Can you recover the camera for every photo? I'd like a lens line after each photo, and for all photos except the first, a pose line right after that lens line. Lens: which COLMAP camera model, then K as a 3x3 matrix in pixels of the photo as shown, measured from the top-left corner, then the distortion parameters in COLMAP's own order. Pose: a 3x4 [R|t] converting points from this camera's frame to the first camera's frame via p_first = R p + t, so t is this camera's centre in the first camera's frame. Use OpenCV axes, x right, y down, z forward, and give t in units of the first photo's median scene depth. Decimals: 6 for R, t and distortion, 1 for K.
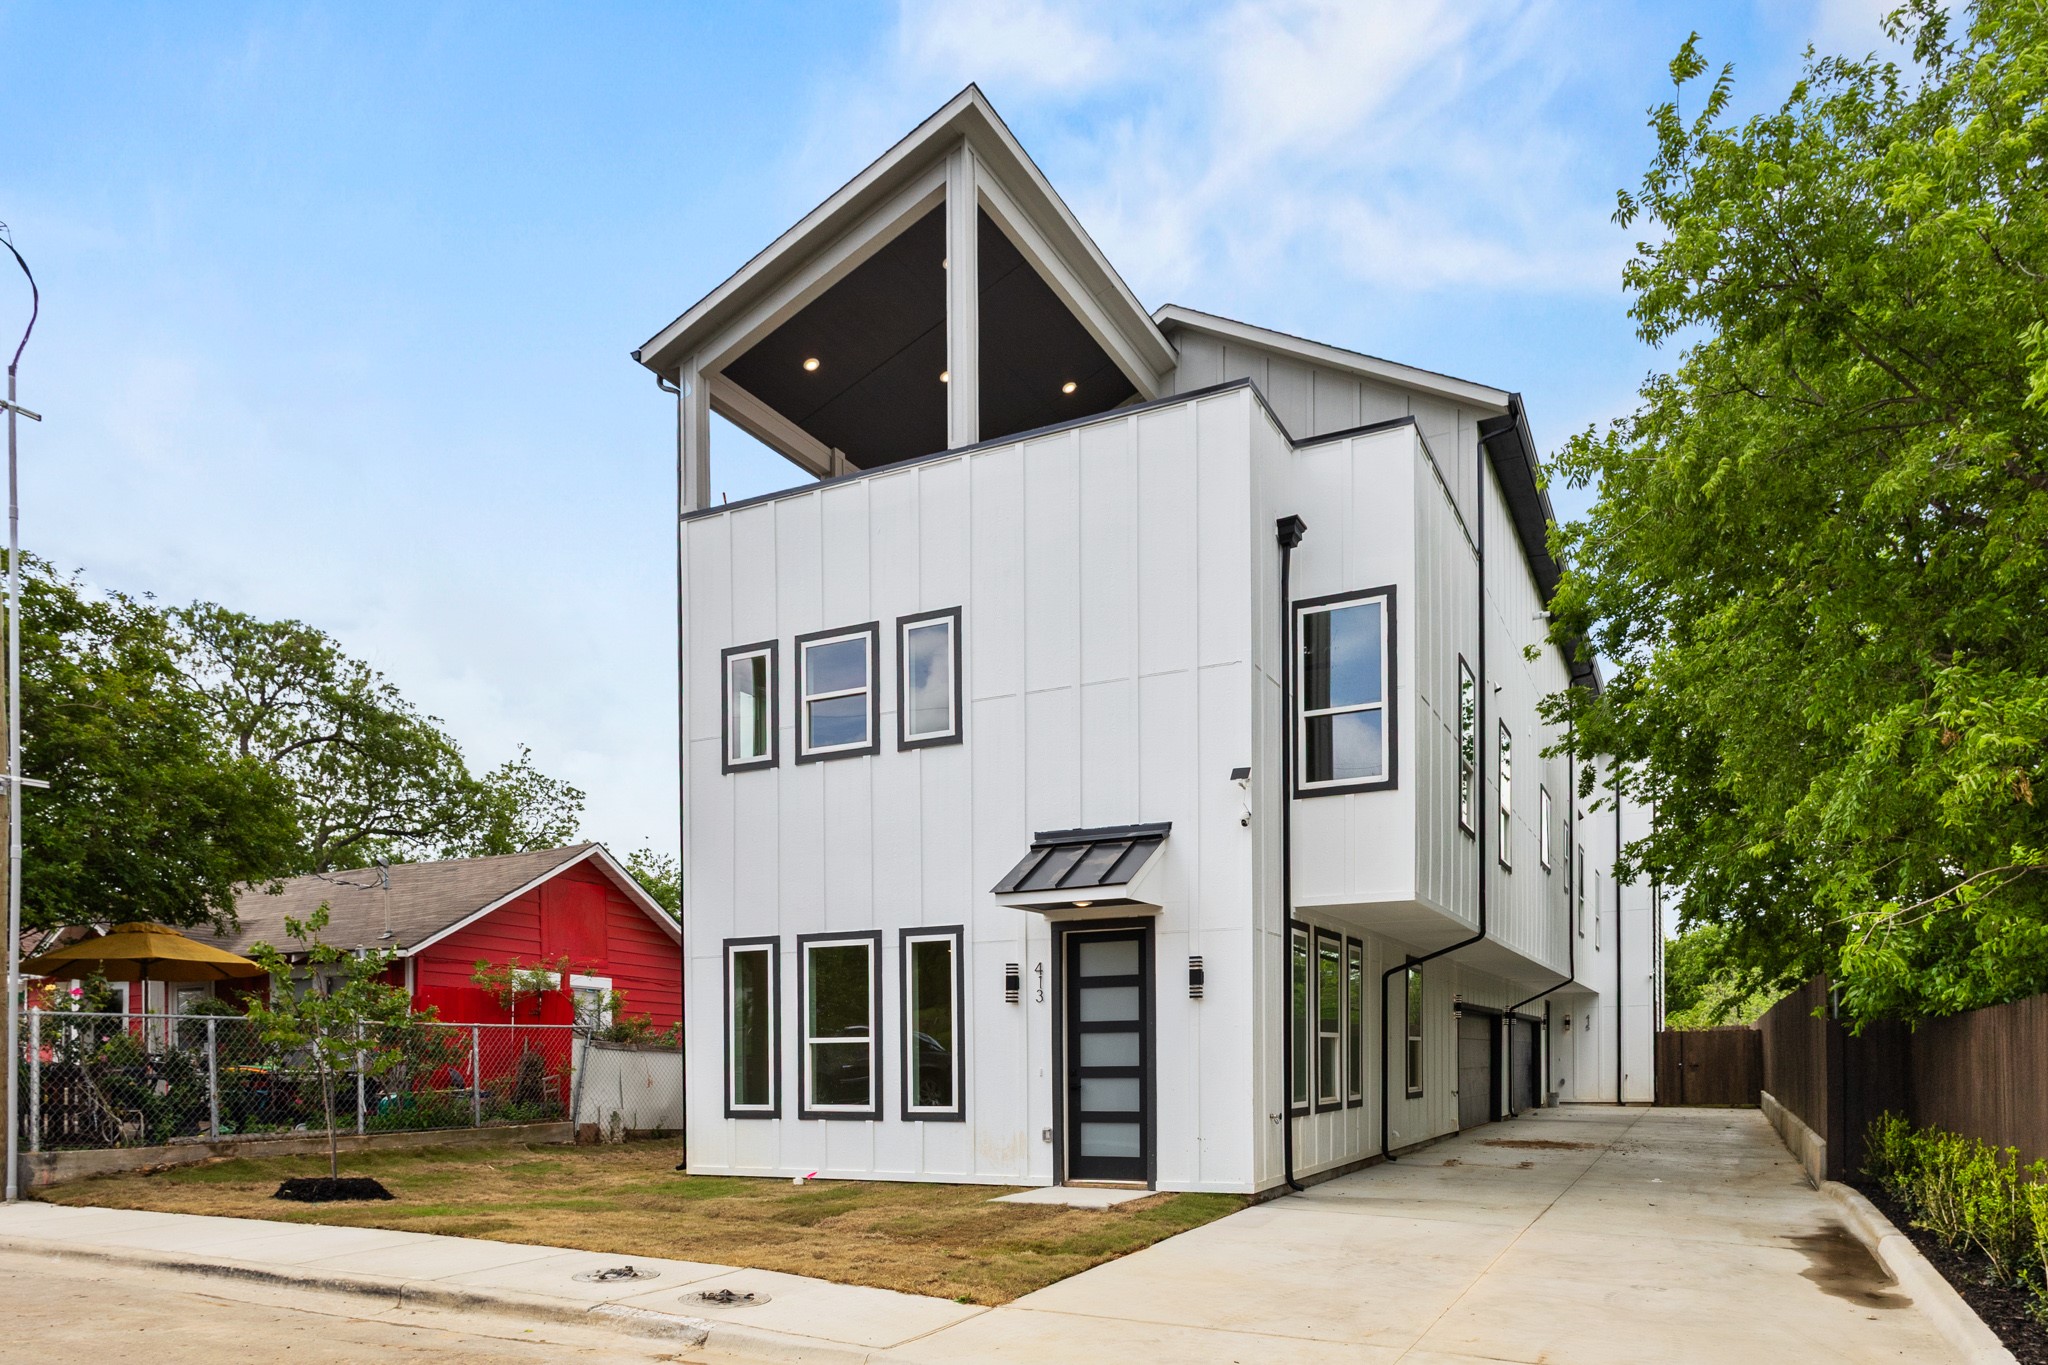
lens RADIAL K [[957.0, 0, 1024.4], [0, 957.0, 724.4], [0, 0, 1]] dist [0.000537, 0.000024]
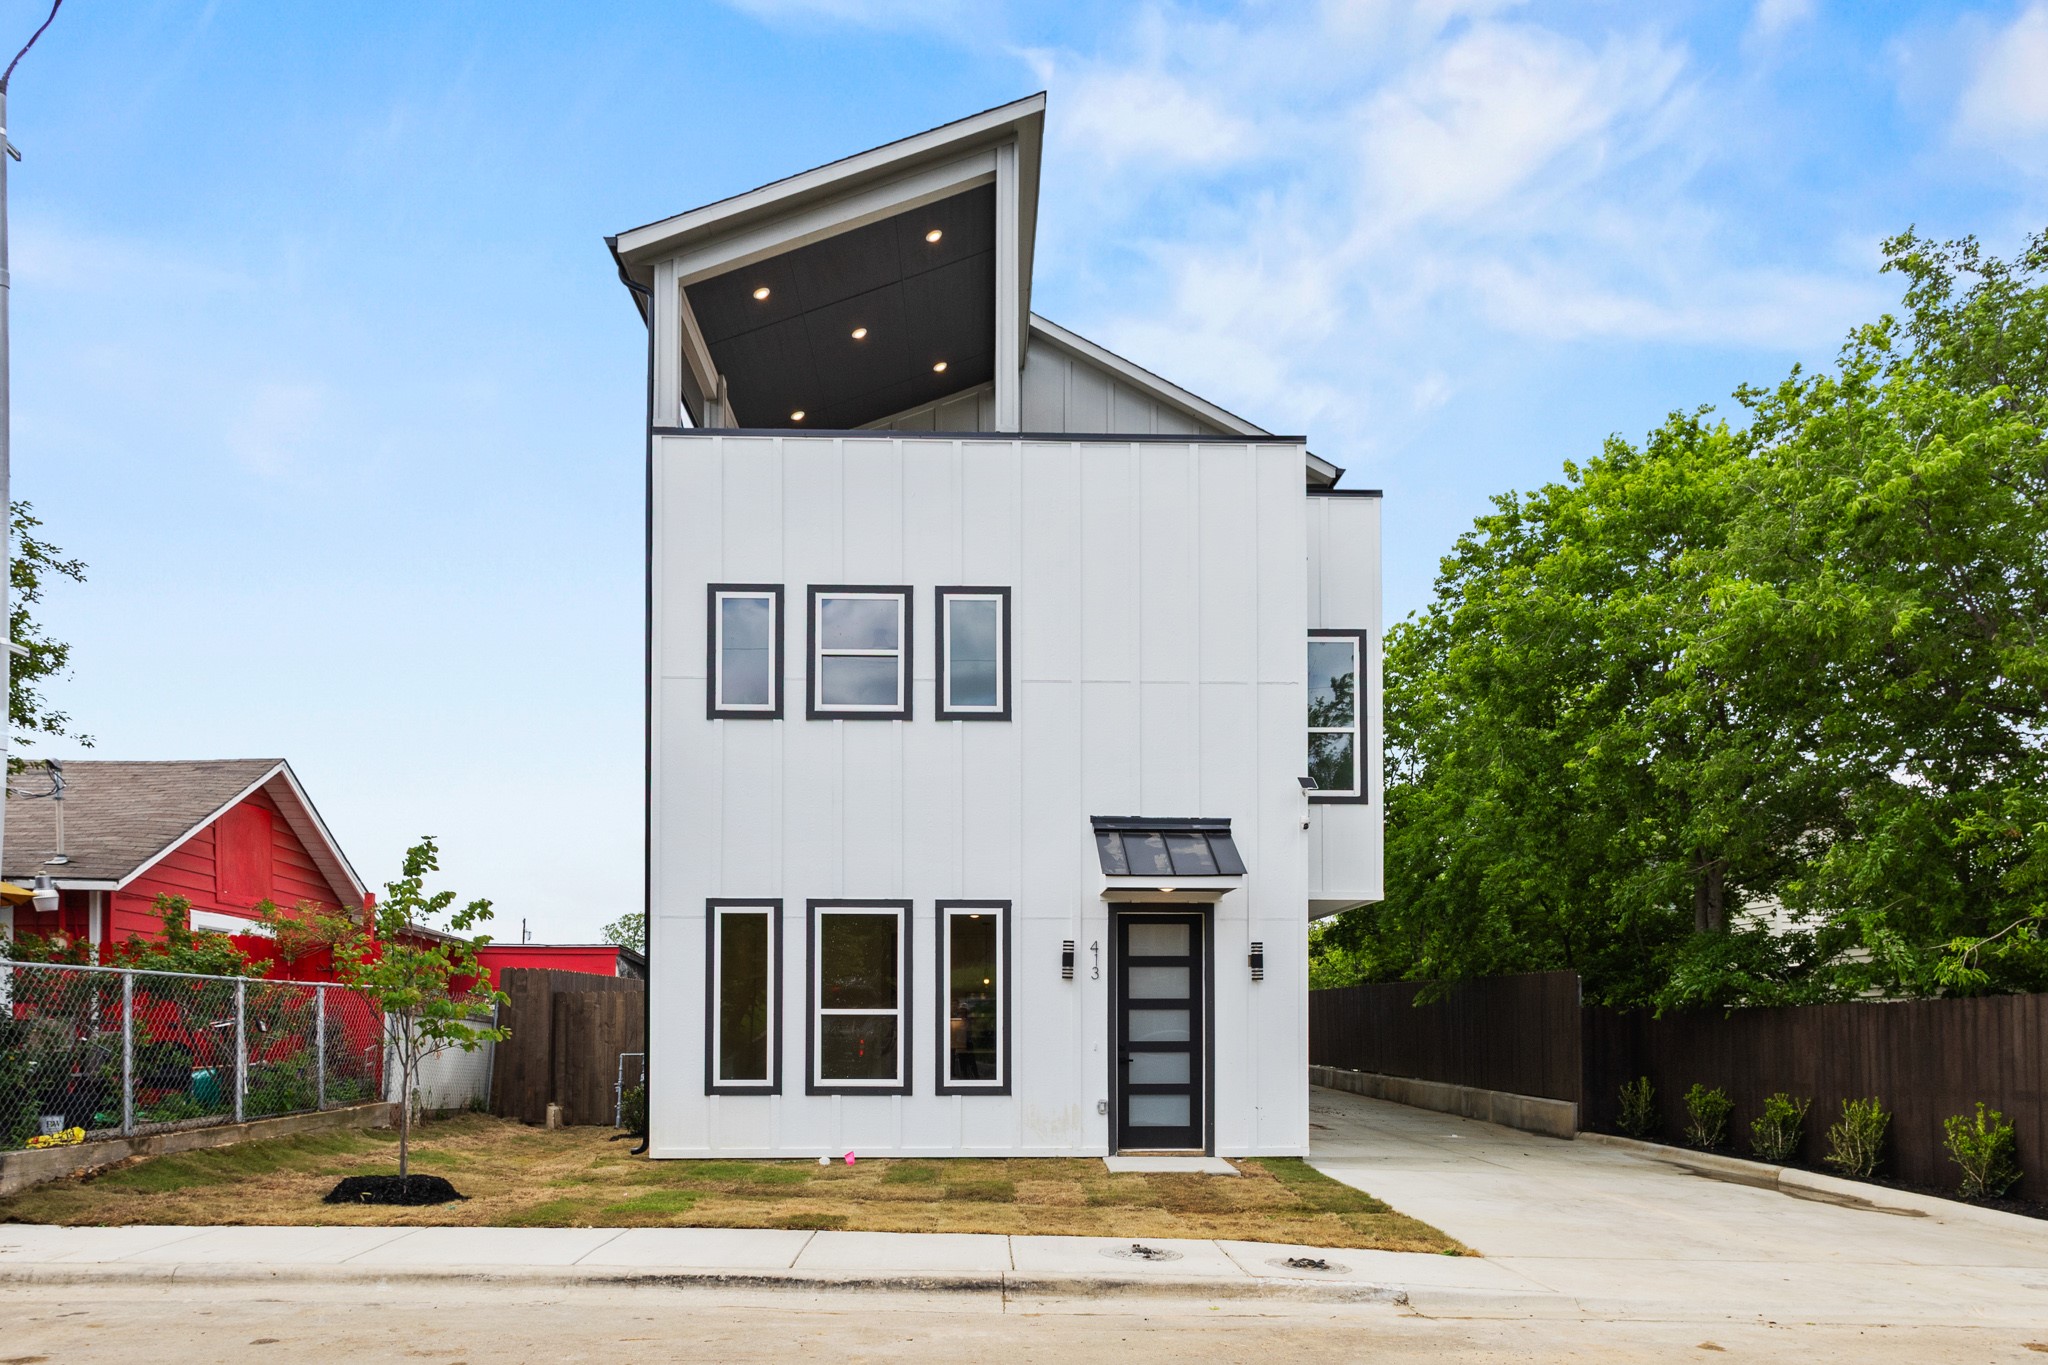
lens RADIAL K [[950.7, 0, 1023.4], [0, 950.7, 662.7], [0, 0, 1]] dist [0.000287, 0.000093]
pose [[0.935346, 0.134921, 0.326994, -0.435462], [-0.125060, 0.990832, -0.051099, 0.009126], [-0.330890, 0.006901, 0.943644, 0.037859]]
